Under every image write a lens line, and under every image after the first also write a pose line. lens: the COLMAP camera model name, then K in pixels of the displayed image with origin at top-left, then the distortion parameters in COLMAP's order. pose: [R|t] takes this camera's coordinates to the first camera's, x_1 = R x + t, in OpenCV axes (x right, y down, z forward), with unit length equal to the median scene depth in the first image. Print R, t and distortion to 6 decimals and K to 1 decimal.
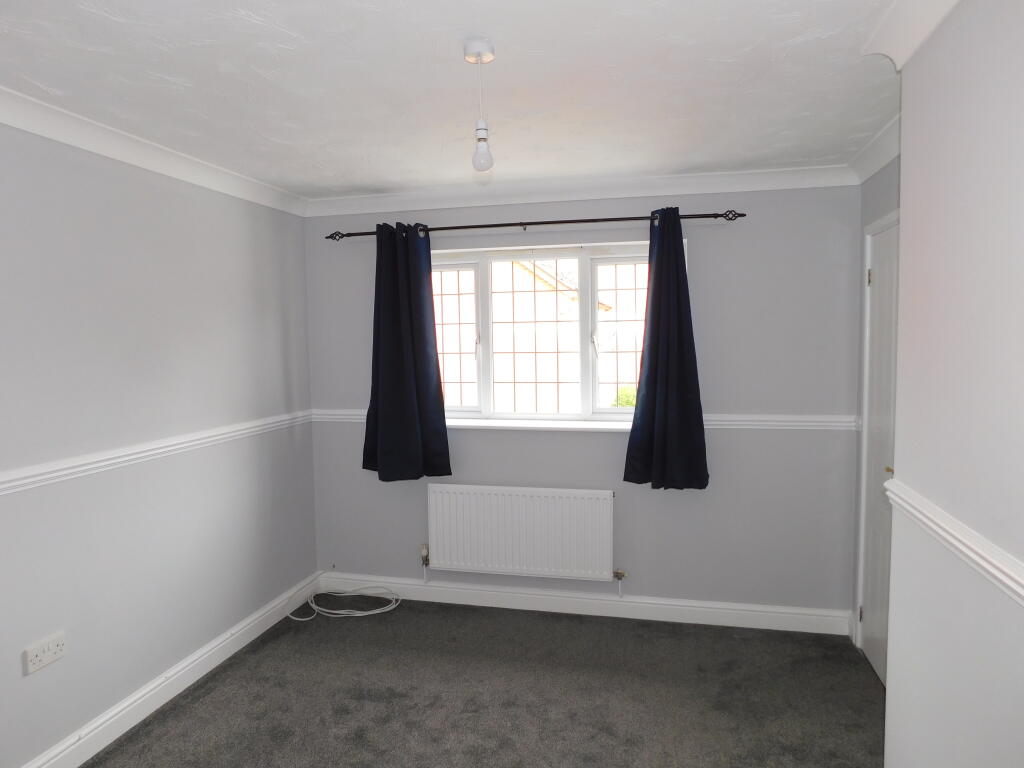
lens RADIAL K [[693.7, 0, 512.0], [0, 693.7, 384.0], [0, 0, 1]] dist [-0.003791, 0.003236]
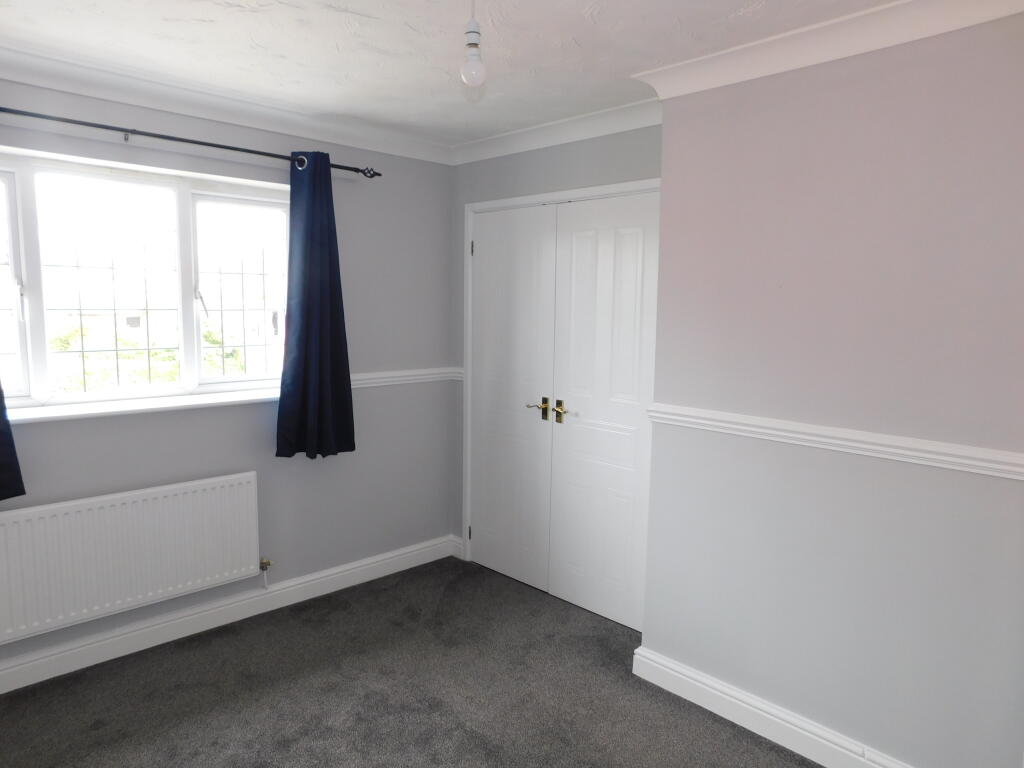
lens RADIAL K [[686.5, 0, 511.6], [0, 686.5, 376.9], [0, 0, 1]] dist [0.000373, 0.002386]
pose [[0.542872, -0.067658, 0.837086, -0.403787], [0.037809, 0.997708, 0.056121, 0.001673], [-0.838964, 0.001183, 0.544185, 0.278975]]
